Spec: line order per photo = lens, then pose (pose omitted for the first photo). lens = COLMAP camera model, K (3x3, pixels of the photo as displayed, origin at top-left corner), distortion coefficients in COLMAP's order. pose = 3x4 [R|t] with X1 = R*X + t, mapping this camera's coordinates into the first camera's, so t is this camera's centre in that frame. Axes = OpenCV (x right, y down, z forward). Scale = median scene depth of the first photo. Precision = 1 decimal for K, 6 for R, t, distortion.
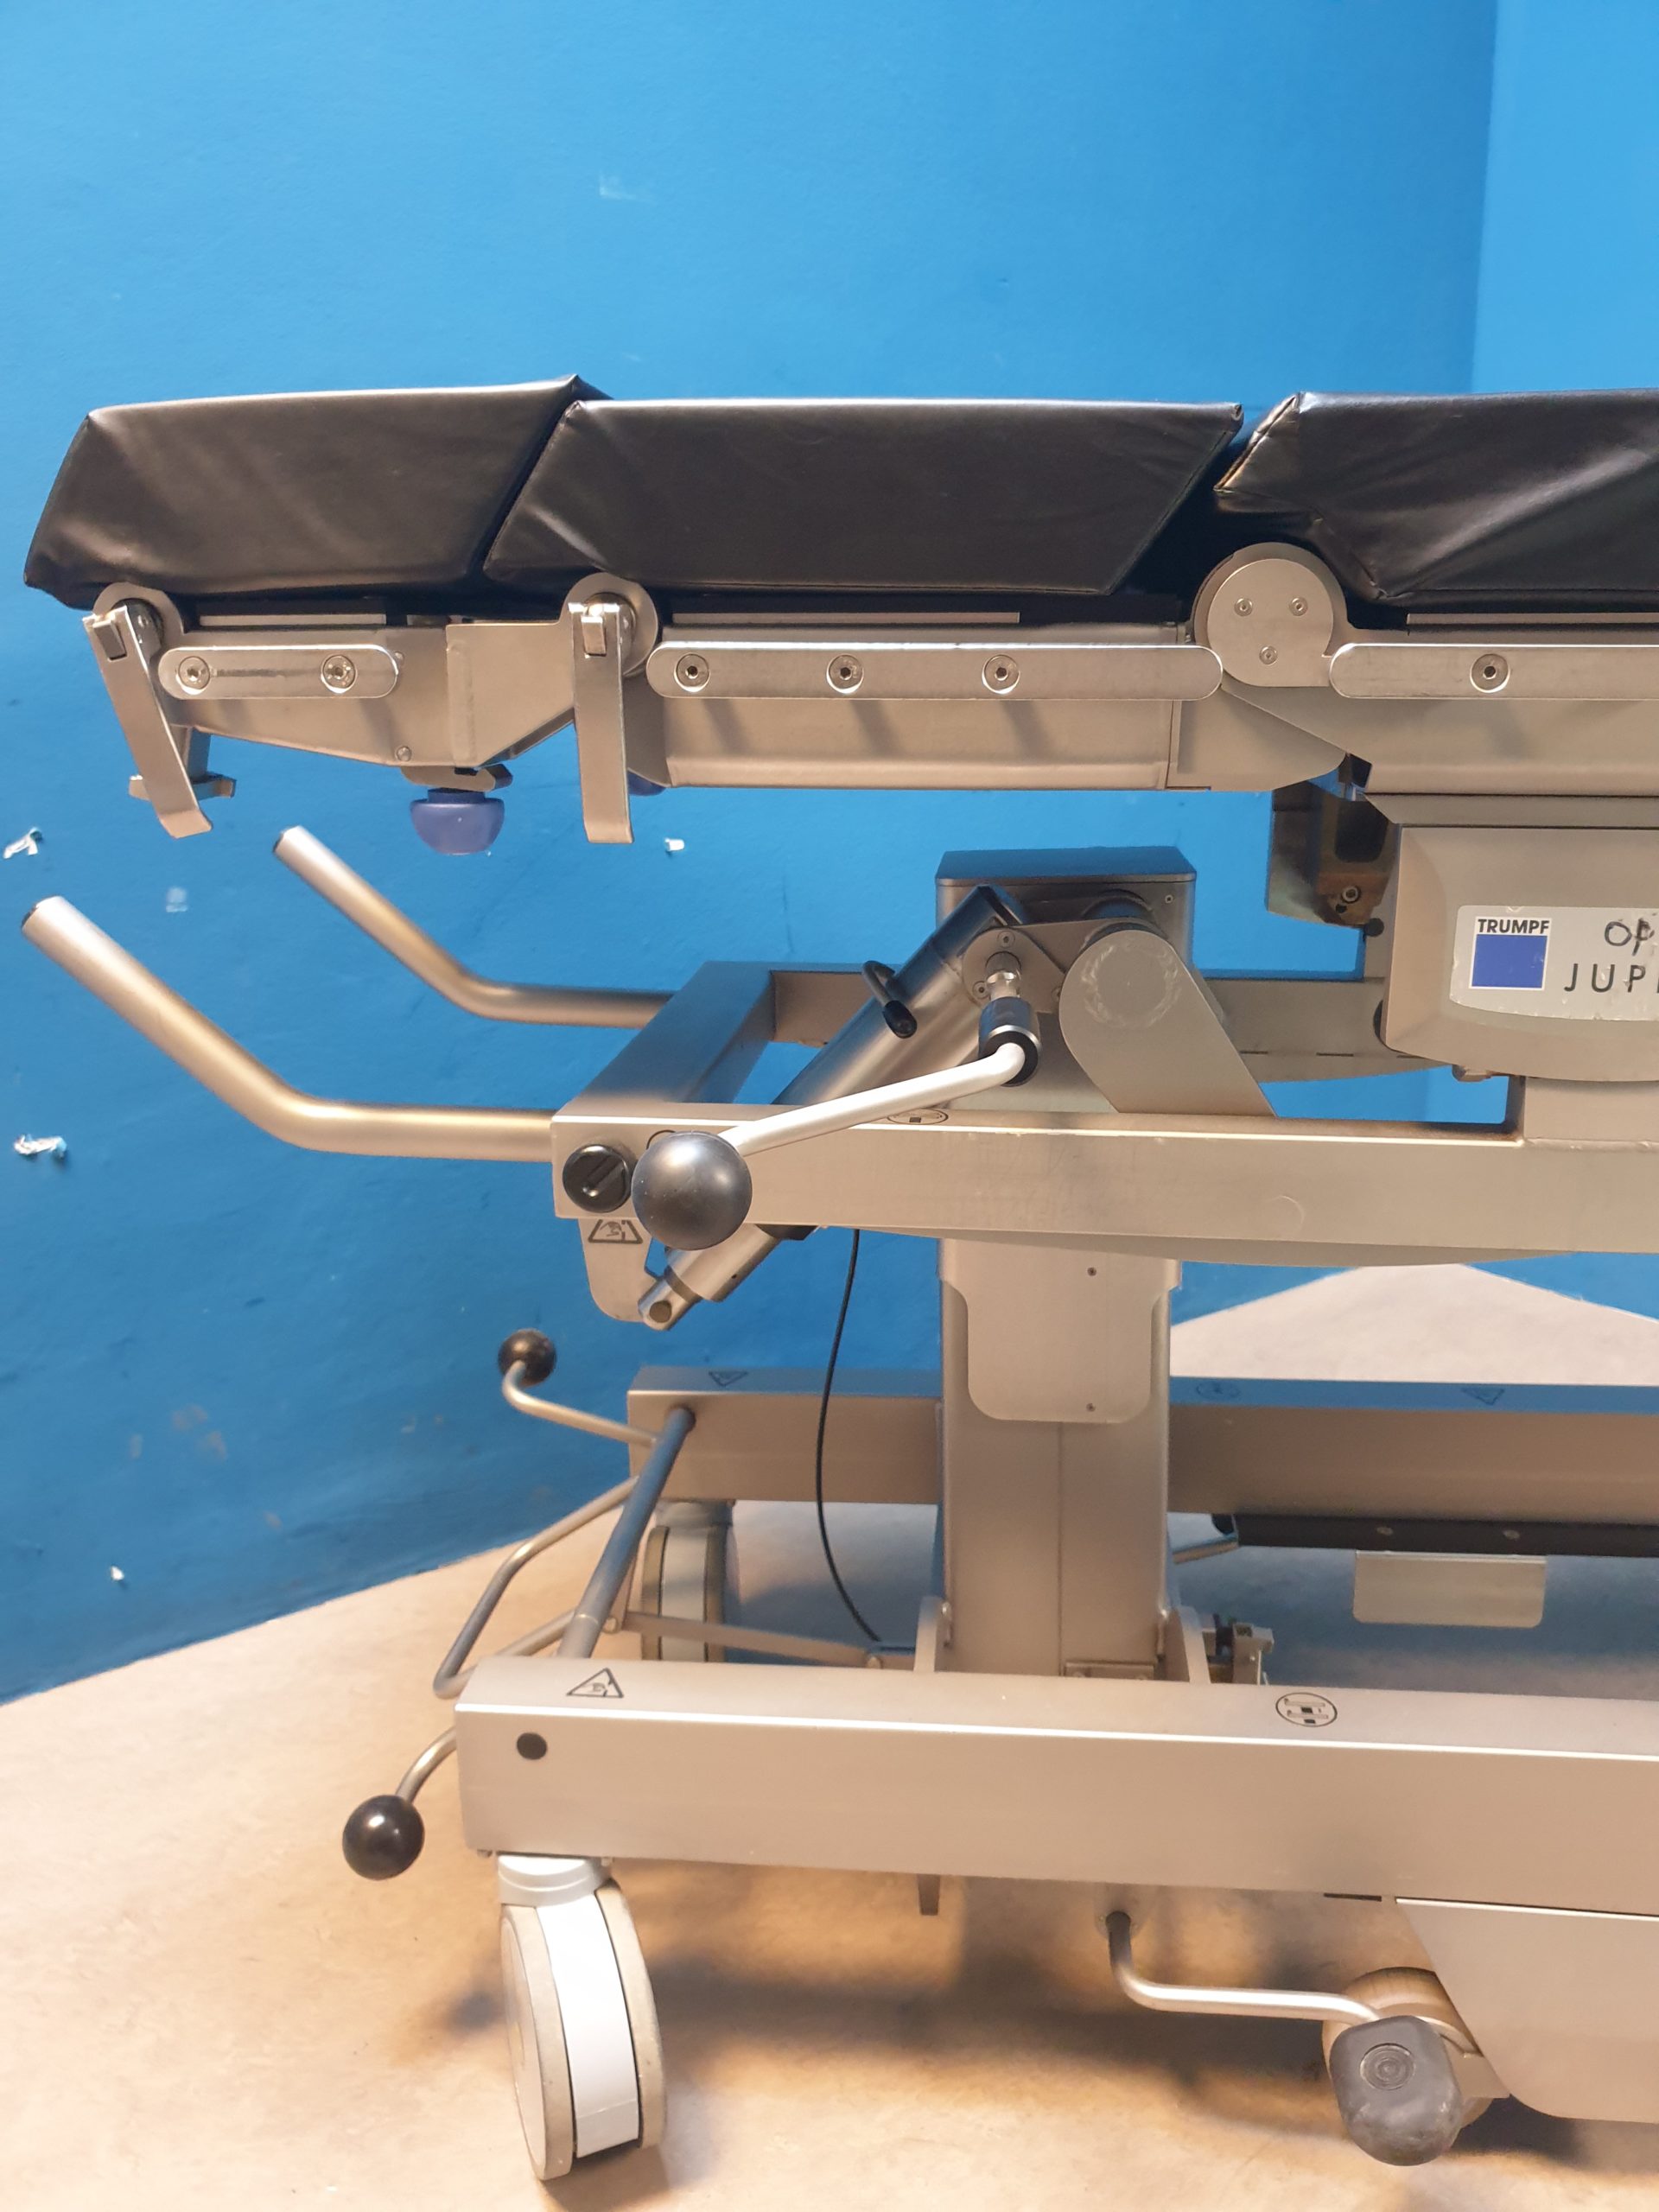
lens RADIAL K [[1759.0, 0, 823.1], [0, 1759.0, 1129.1], [0, 0, 1]] dist [-0.003166, 0.029226]
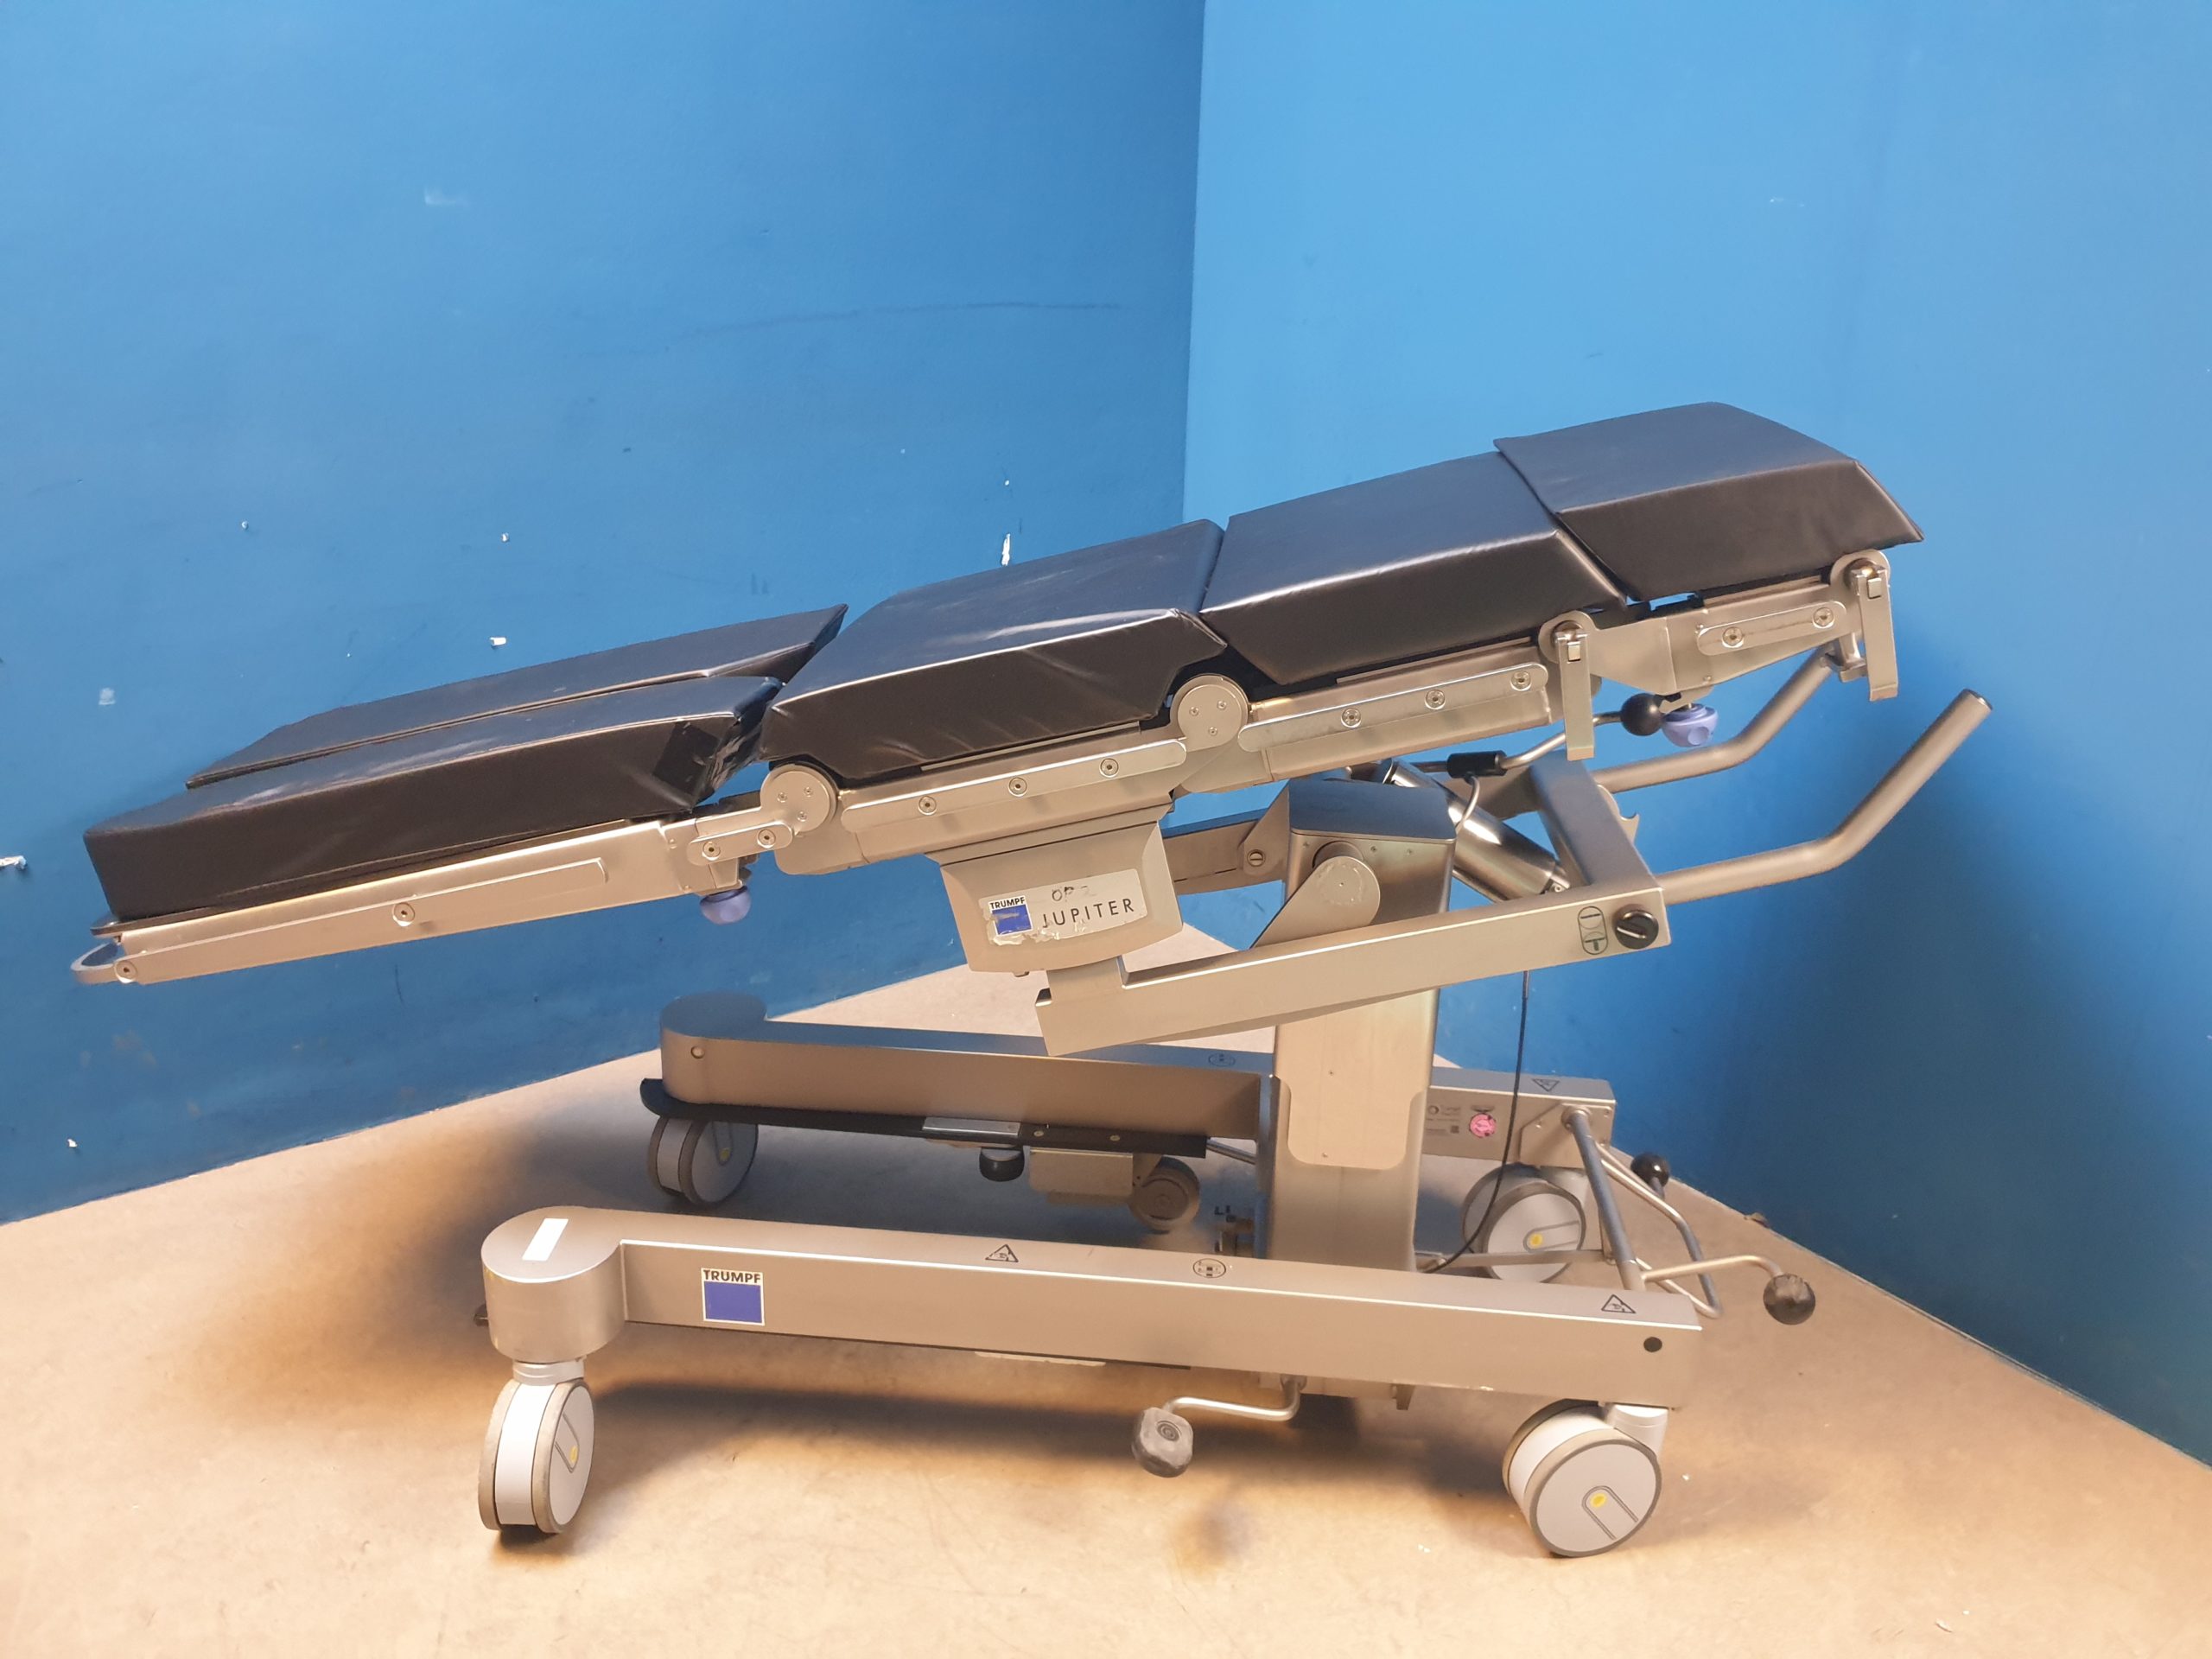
lens RADIAL K [[1759.0, 0, 1141.1], [0, 1759.0, 808.0], [0, 0, 1]] dist [-0.003166, 0.029226]
pose [[0.996976, 0.040832, 0.066118, 0.542352], [-0.046042, 0.995787, 0.079302, -0.263284], [-0.062601, -0.082106, 0.994656, -0.711394]]
